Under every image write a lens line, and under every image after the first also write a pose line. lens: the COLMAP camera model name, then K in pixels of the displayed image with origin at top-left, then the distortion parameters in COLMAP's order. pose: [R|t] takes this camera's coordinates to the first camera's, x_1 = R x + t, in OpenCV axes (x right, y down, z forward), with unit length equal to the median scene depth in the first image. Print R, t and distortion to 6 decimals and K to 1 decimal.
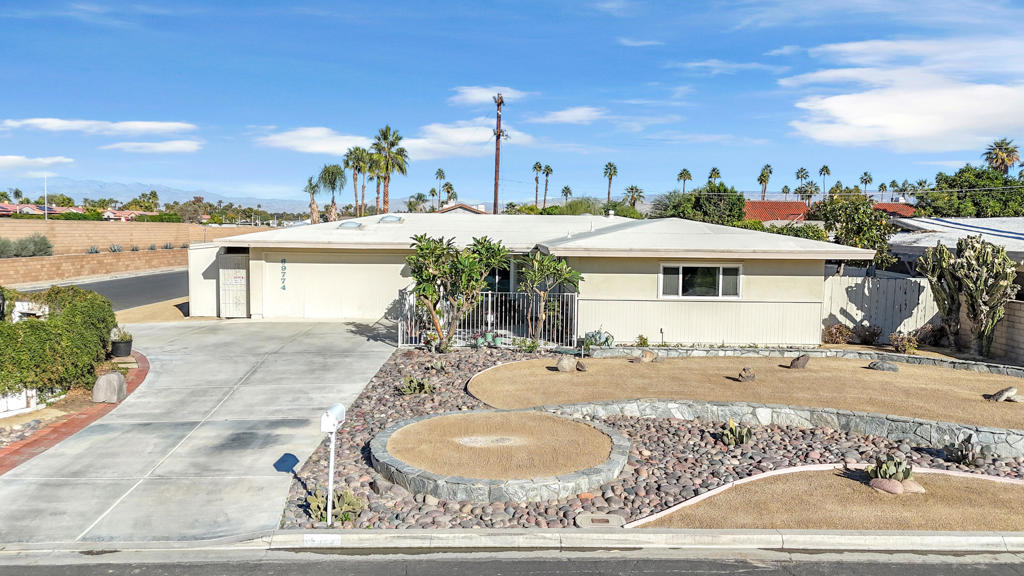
lens RADIAL K [[746.6, 0, 512.0], [0, 746.6, 288.0], [0, 0, 1]] dist [0.071357, -0.059897]
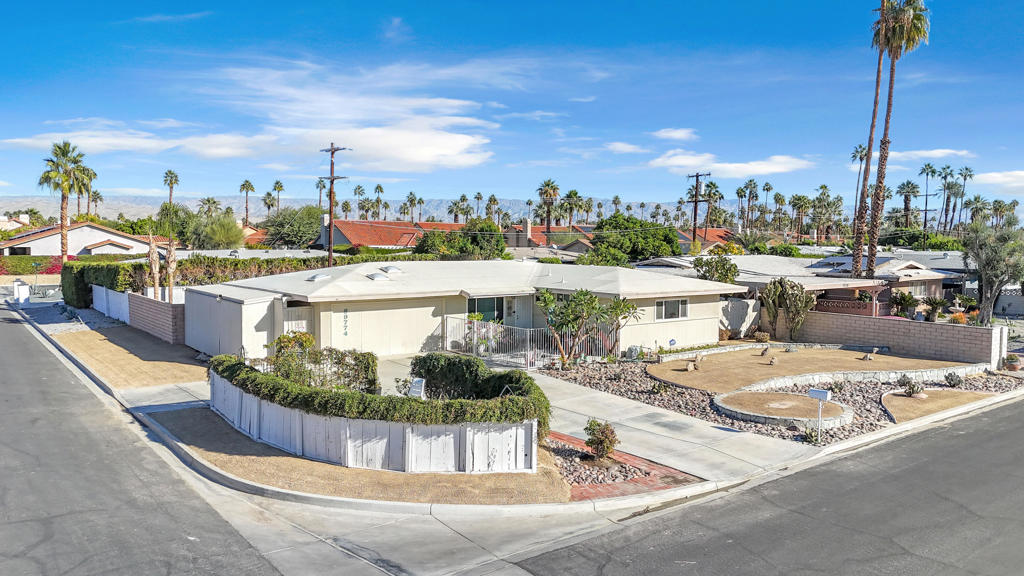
lens RADIAL K [[746.6, 0, 512.0], [0, 746.6, 288.0], [0, 0, 1]] dist [0.071357, -0.059897]
pose [[0.802931, -0.044488, 0.594410, -0.966743], [0.048933, 0.998765, 0.008654, -0.084216], [-0.594060, 0.022138, 0.804116, -0.097221]]
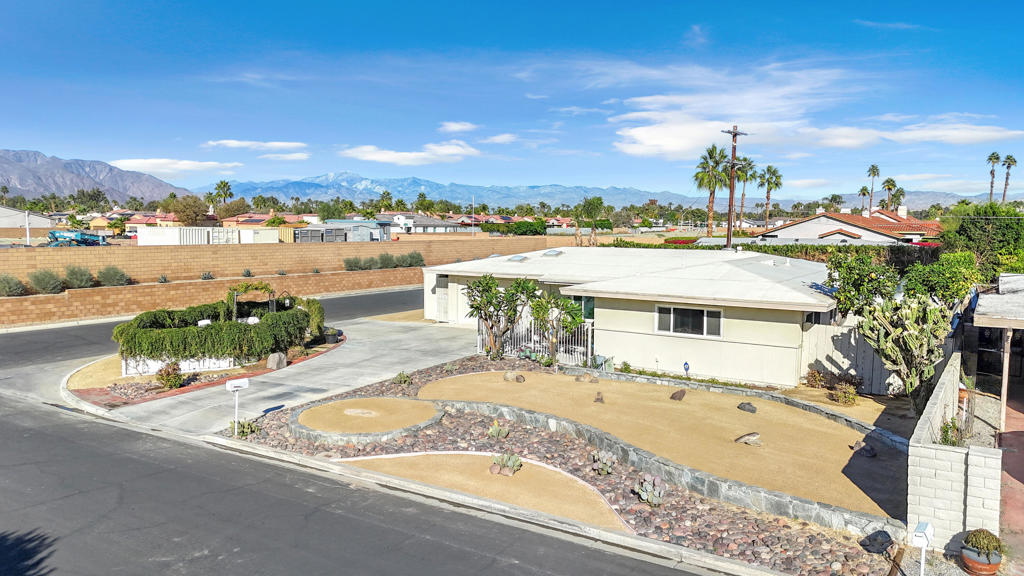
lens RADIAL K [[746.6, 0, 512.0], [0, 746.6, 288.0], [0, 0, 1]] dist [0.071357, -0.059897]
pose [[0.830460, 0.041971, -0.555495, 0.657292], [-0.040546, 0.999067, 0.014870, -0.065467], [0.555601, 0.010175, 0.831387, -0.127938]]
